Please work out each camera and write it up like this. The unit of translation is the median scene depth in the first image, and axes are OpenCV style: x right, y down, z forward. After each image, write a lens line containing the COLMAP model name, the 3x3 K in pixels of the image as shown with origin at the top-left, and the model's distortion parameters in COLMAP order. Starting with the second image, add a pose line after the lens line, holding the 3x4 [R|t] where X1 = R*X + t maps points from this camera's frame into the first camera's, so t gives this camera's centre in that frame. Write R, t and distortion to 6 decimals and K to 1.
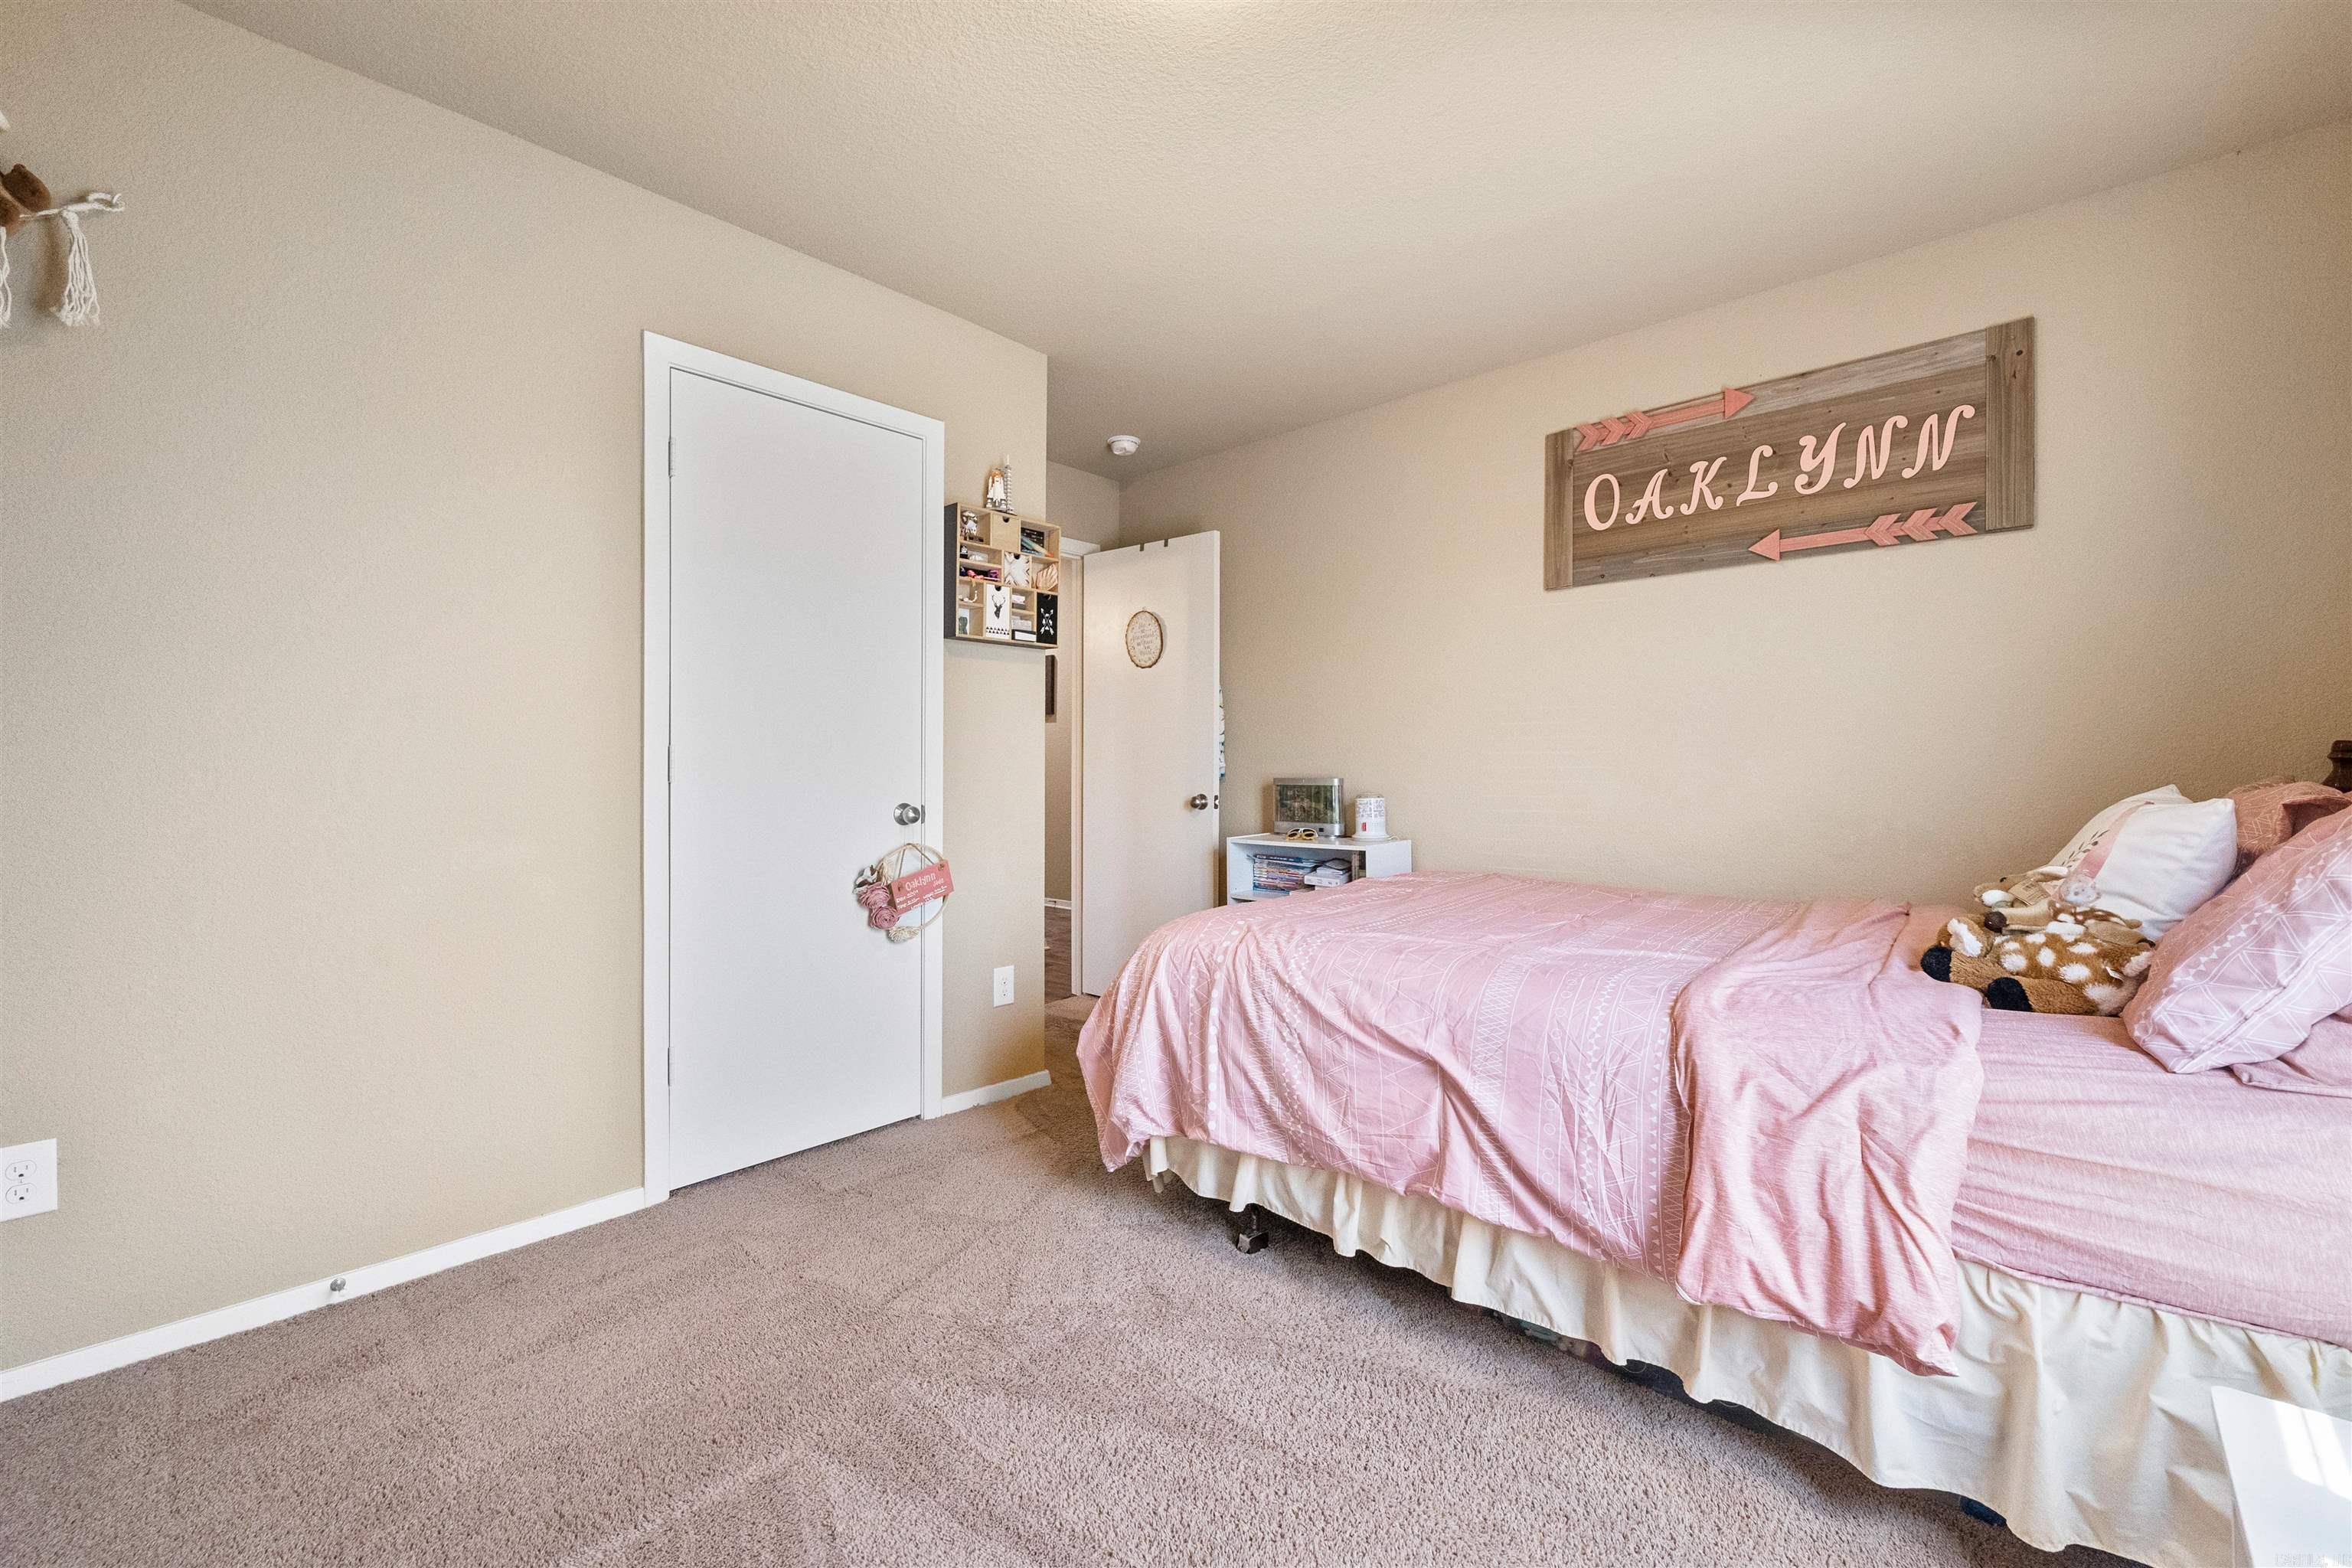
lens RADIAL K [[965.6, 0, 1157.2], [0, 965.6, 765.4], [0, 0, 1]] dist [0.007771, -0.001863]
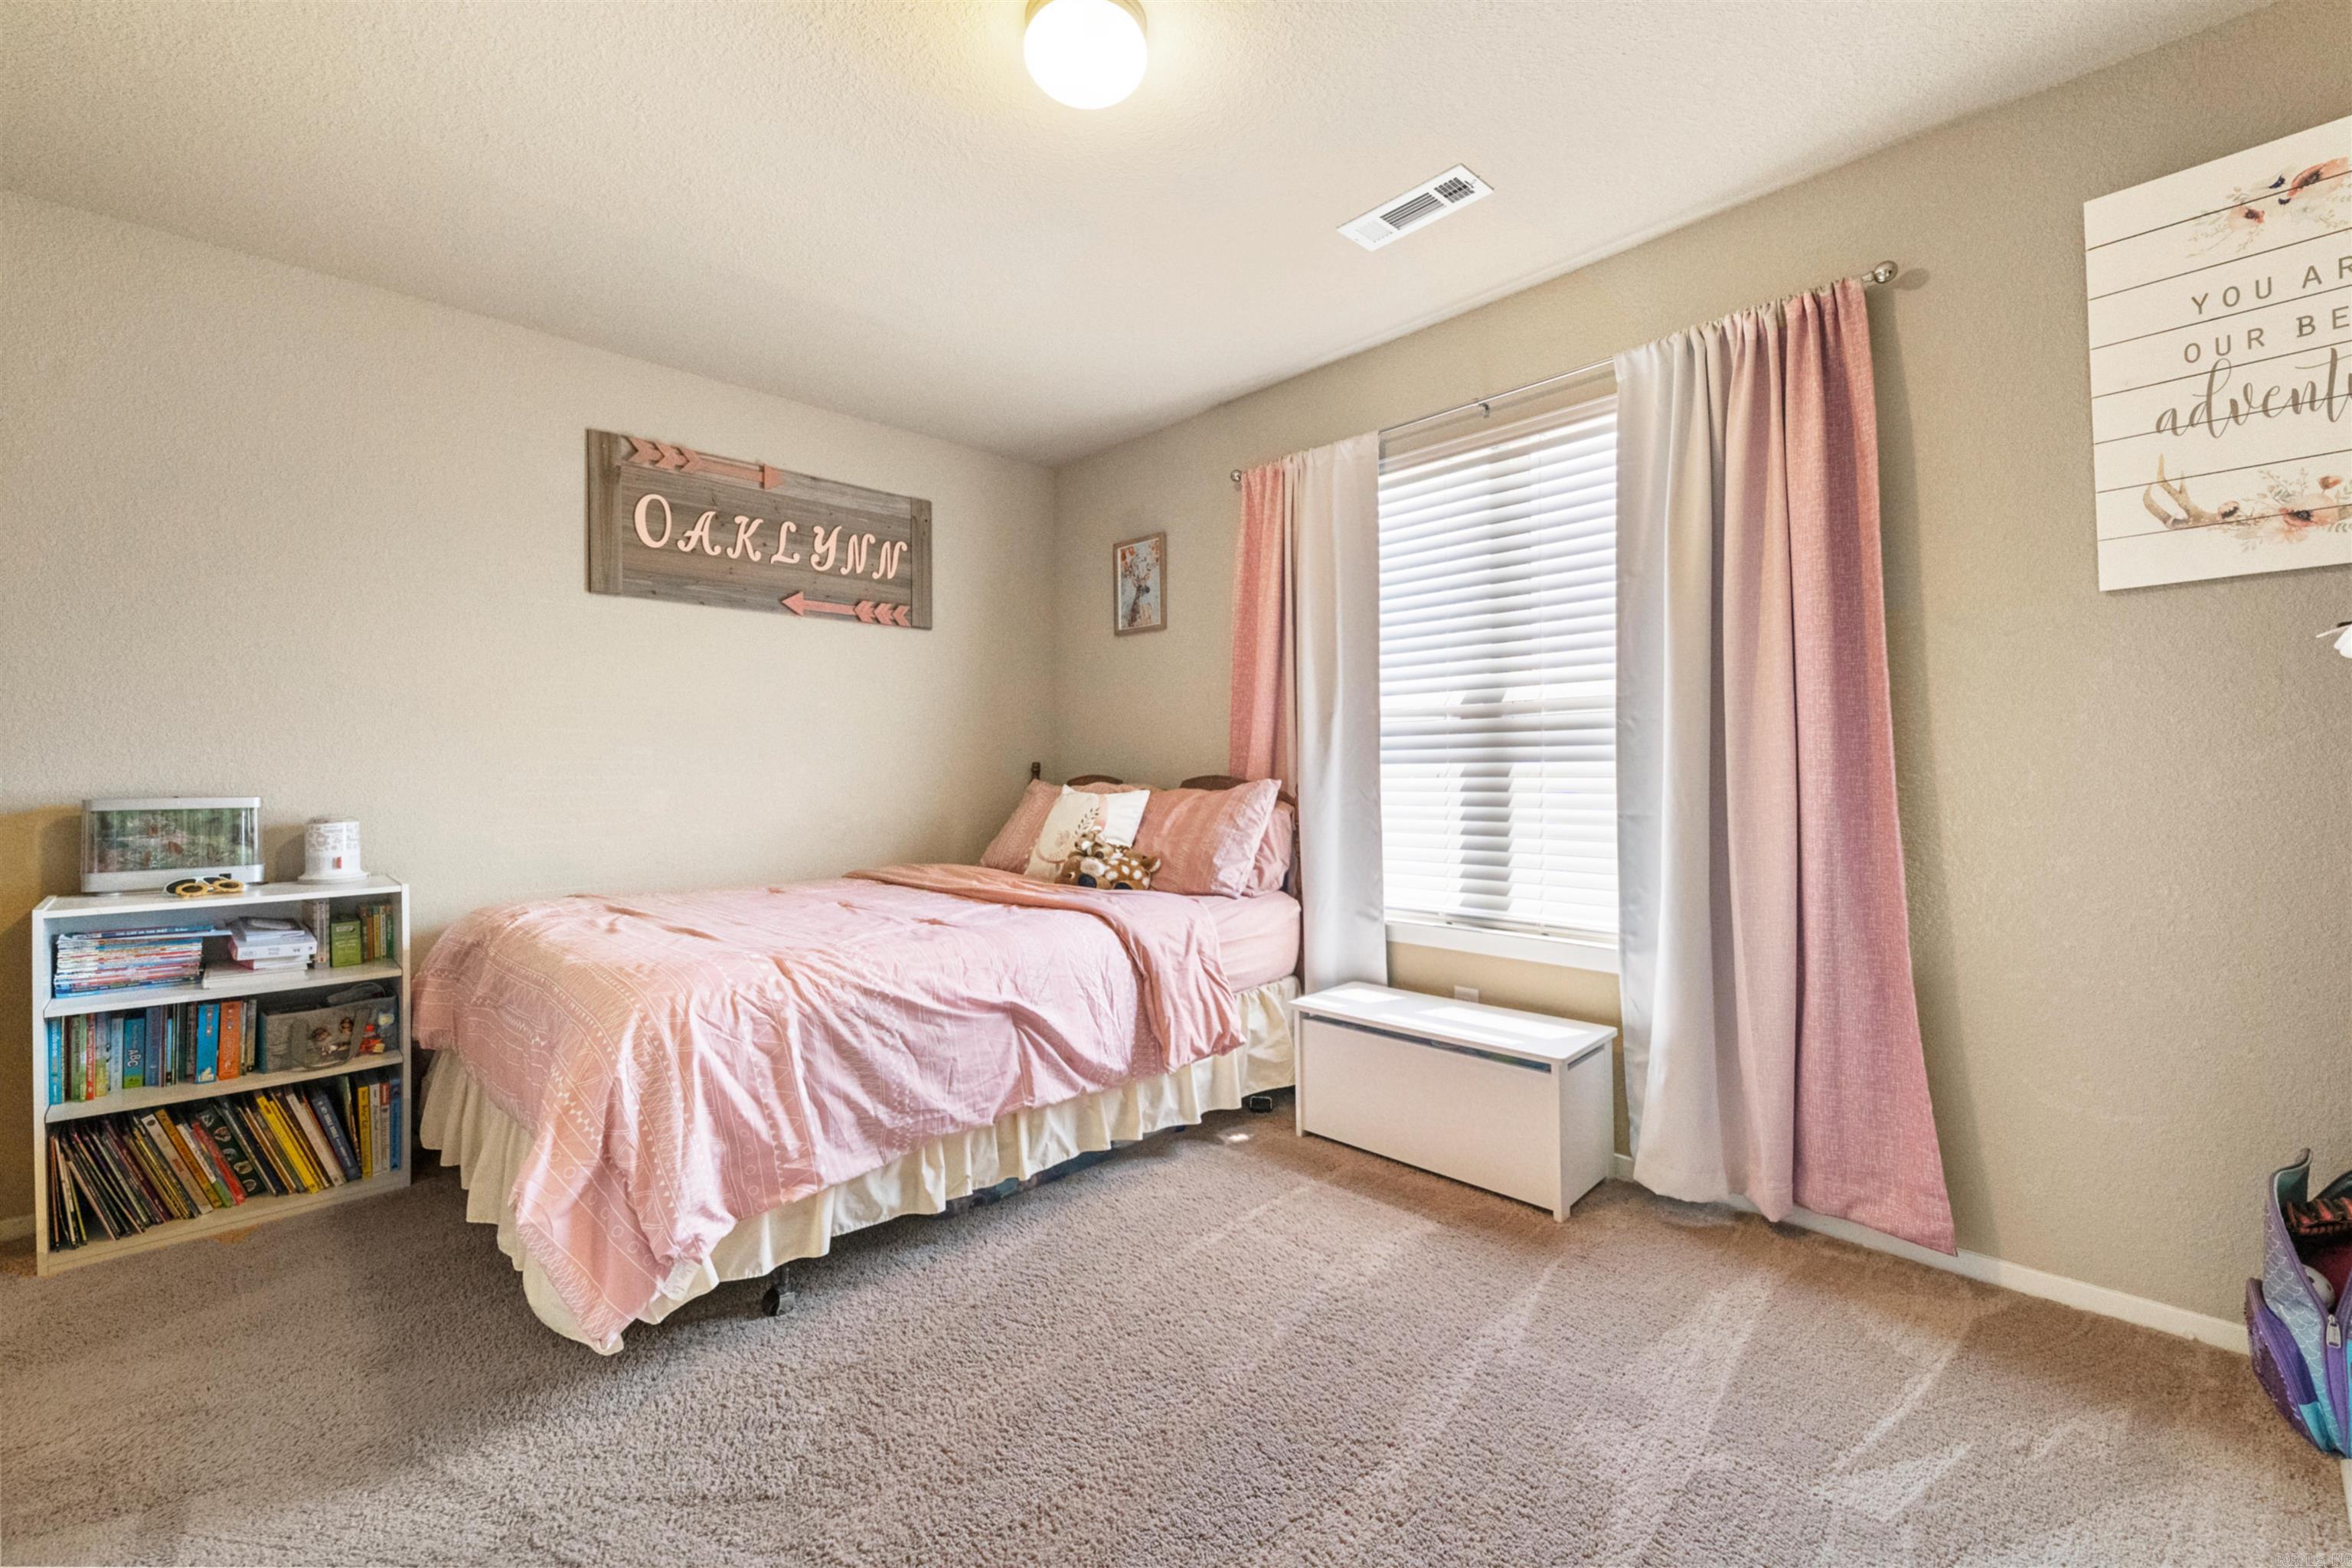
lens RADIAL K [[965.6, 0, 1165.0], [0, 965.6, 771.9], [0, 0, 1]] dist [0.007771, -0.001863]
pose [[0.045842, -0.000081, 0.998949, -0.651687], [0.001314, 0.999999, 0.000020, -0.003949], [-0.998948, 0.001312, 0.045842, 0.487167]]
